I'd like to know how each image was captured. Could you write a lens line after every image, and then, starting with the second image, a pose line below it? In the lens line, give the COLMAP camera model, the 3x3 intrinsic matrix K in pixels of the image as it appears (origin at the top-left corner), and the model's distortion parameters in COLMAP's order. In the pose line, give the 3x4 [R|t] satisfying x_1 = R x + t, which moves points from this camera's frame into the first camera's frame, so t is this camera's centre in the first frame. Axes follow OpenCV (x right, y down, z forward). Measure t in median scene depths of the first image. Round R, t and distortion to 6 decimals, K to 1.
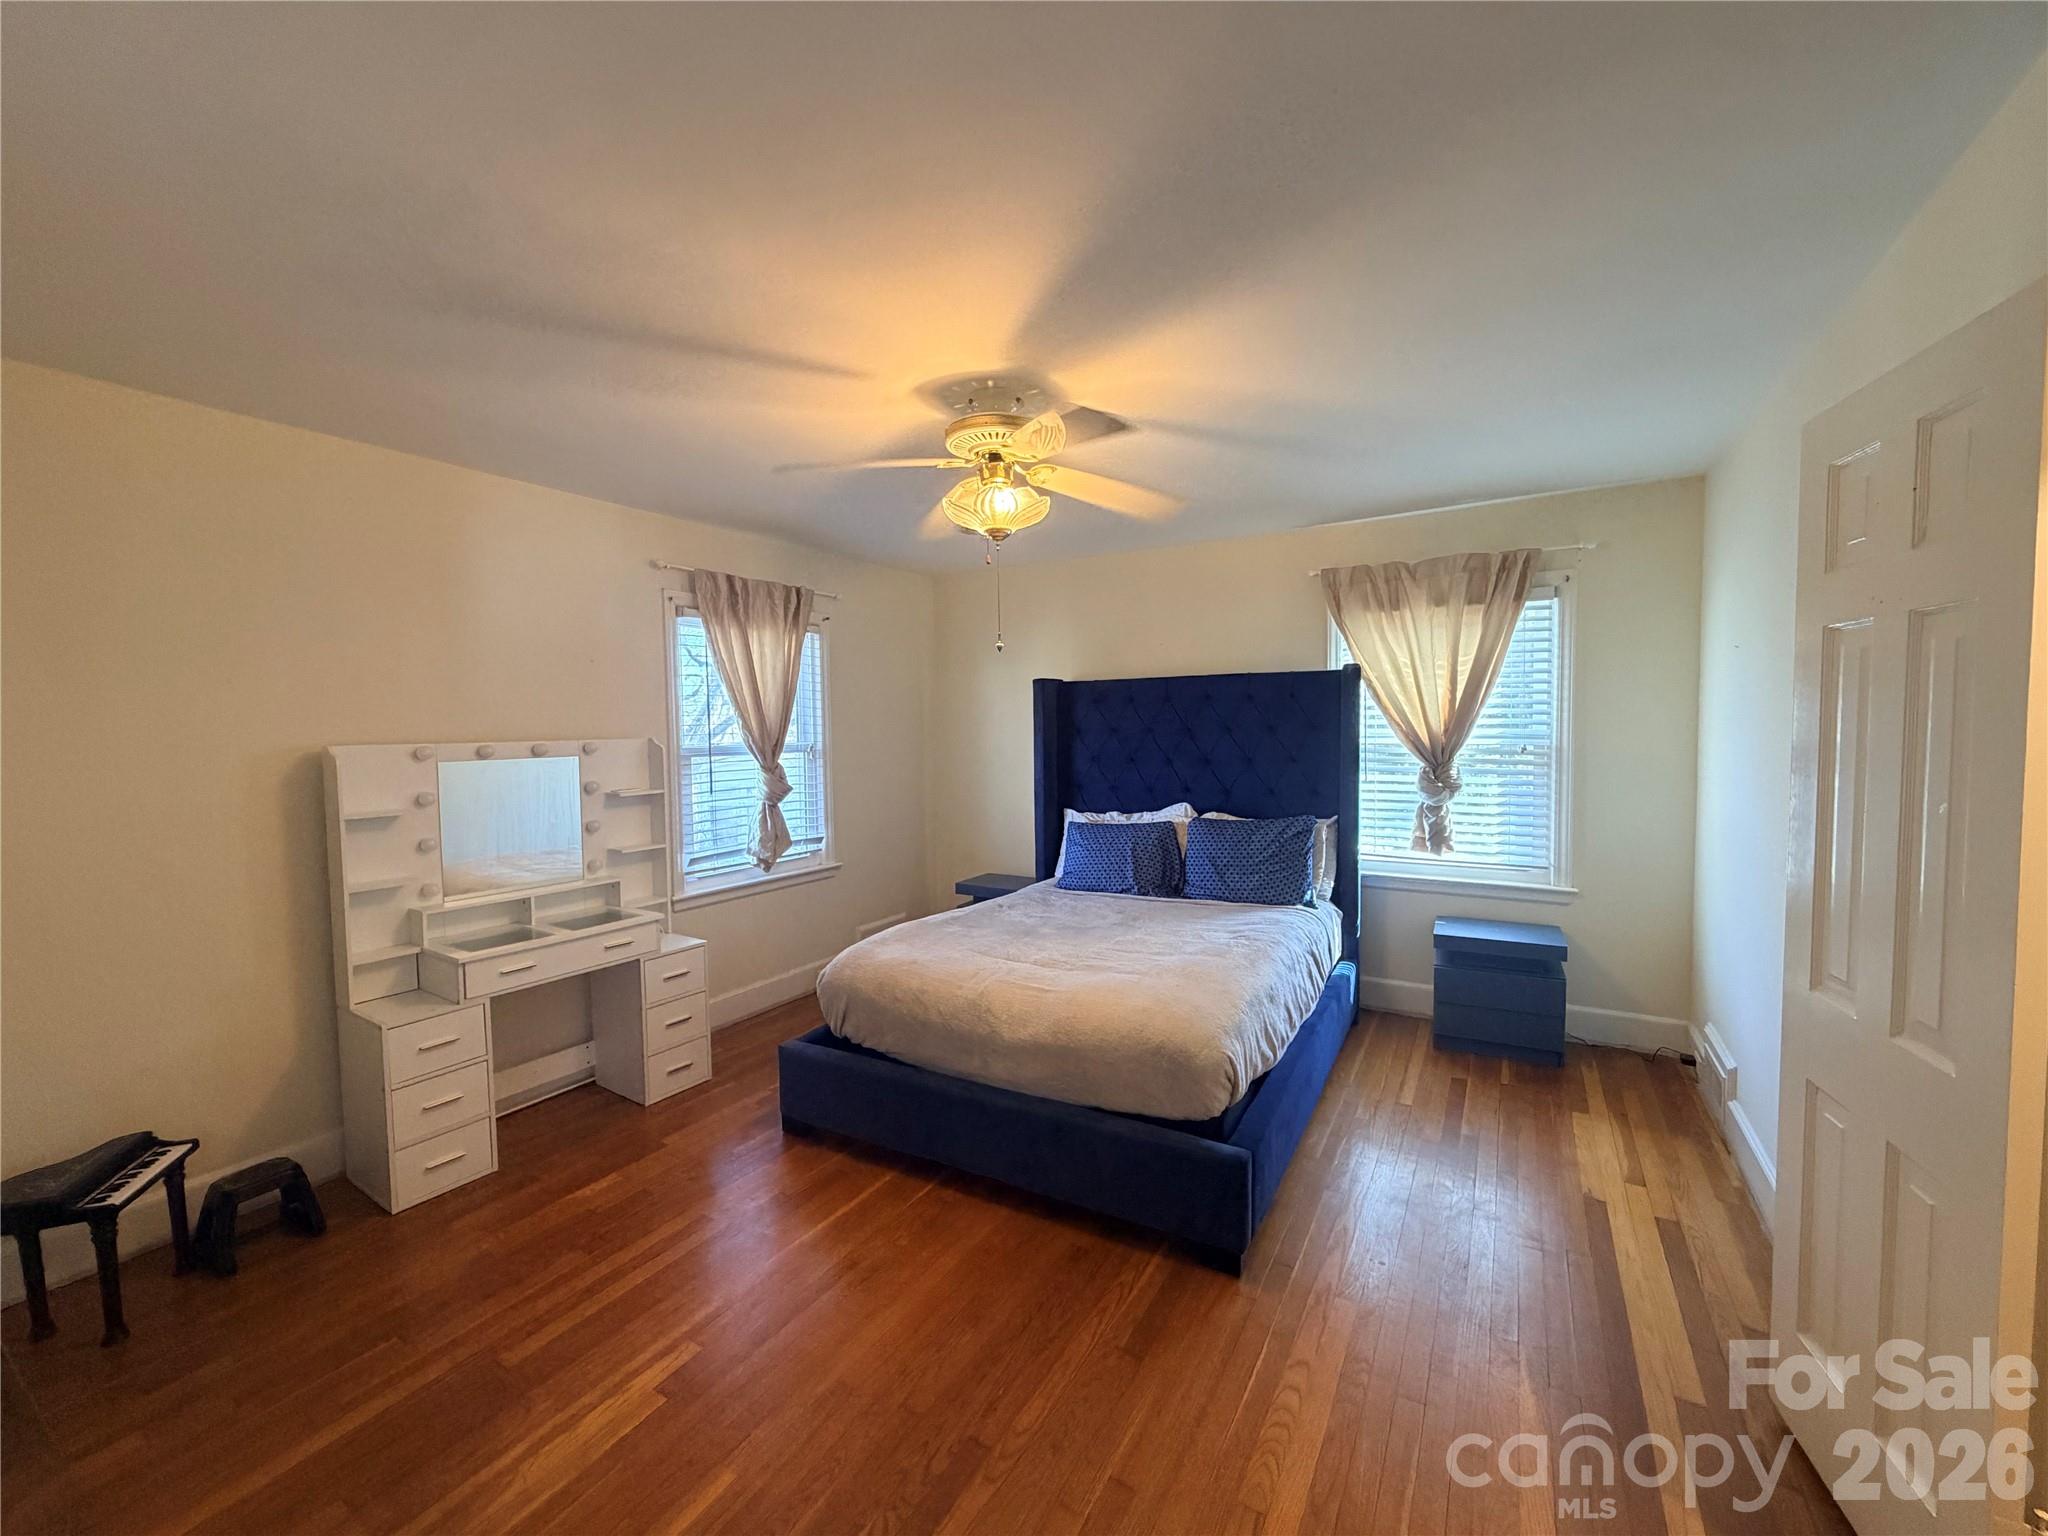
lens RADIAL K [[823.5, 0, 1022.6], [0, 823.5, 771.8], [0, 0, 1]] dist [0.004667, 0.000252]
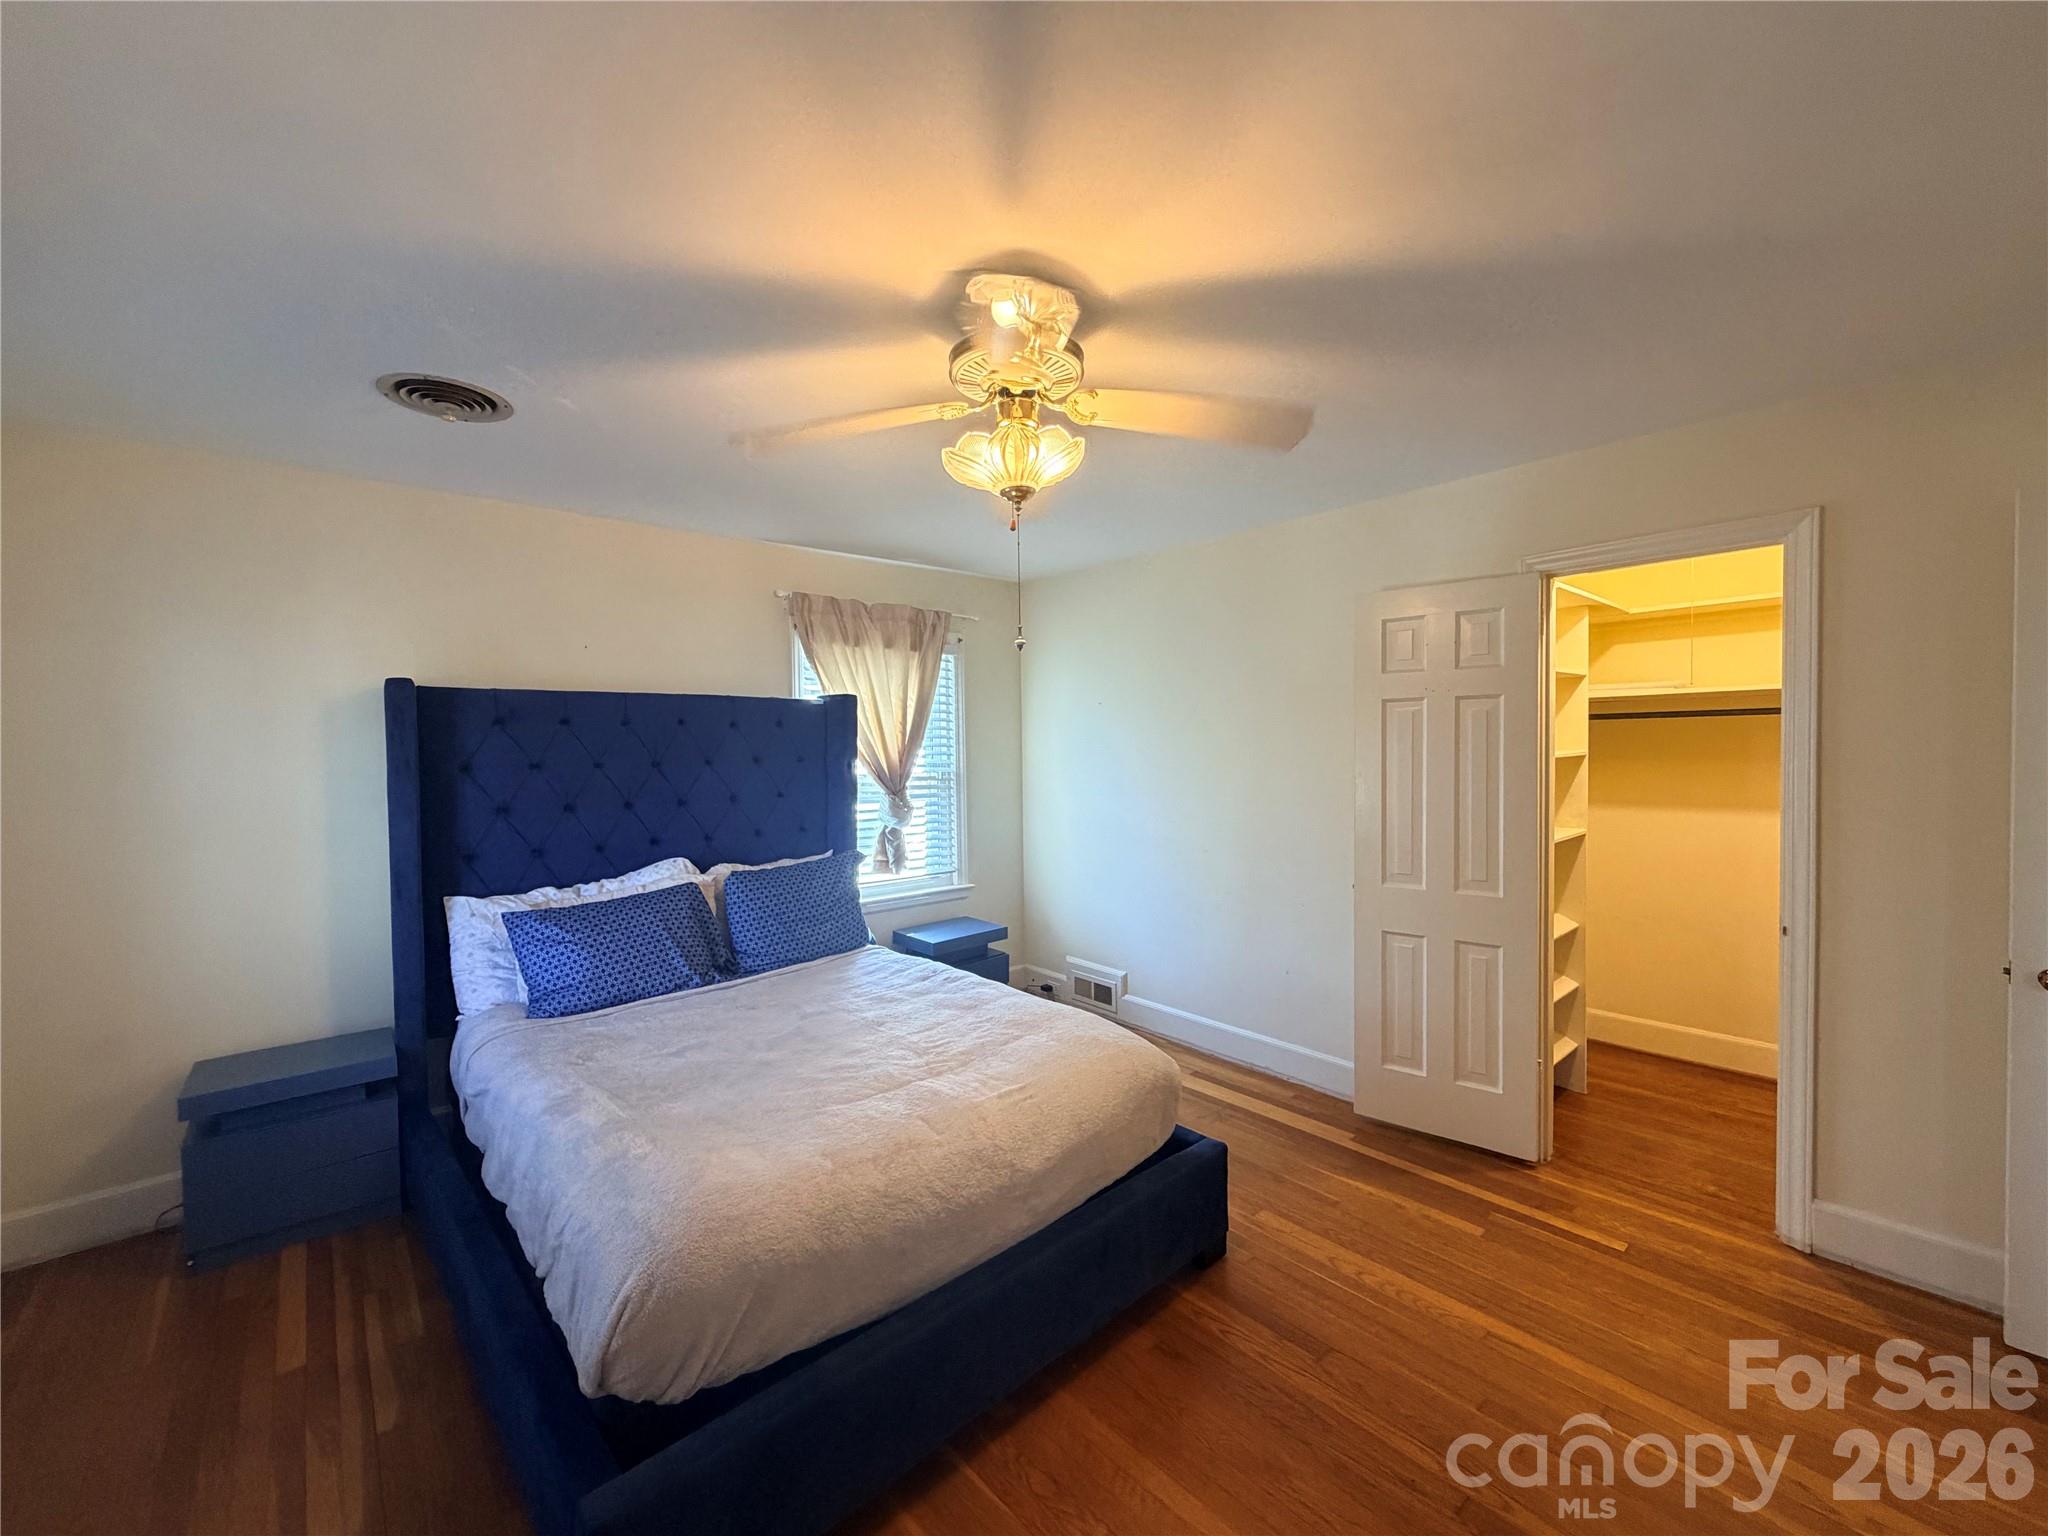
lens RADIAL K [[823.5, 0, 1023.8], [0, 823.5, 760.0], [0, 0, 1]] dist [0.004667, 0.000252]
pose [[0.299374, -0.005476, 0.954120, -0.490588], [0.064085, 0.997841, -0.014381, -0.024344], [-0.951981, 0.065450, 0.299078, 0.508099]]
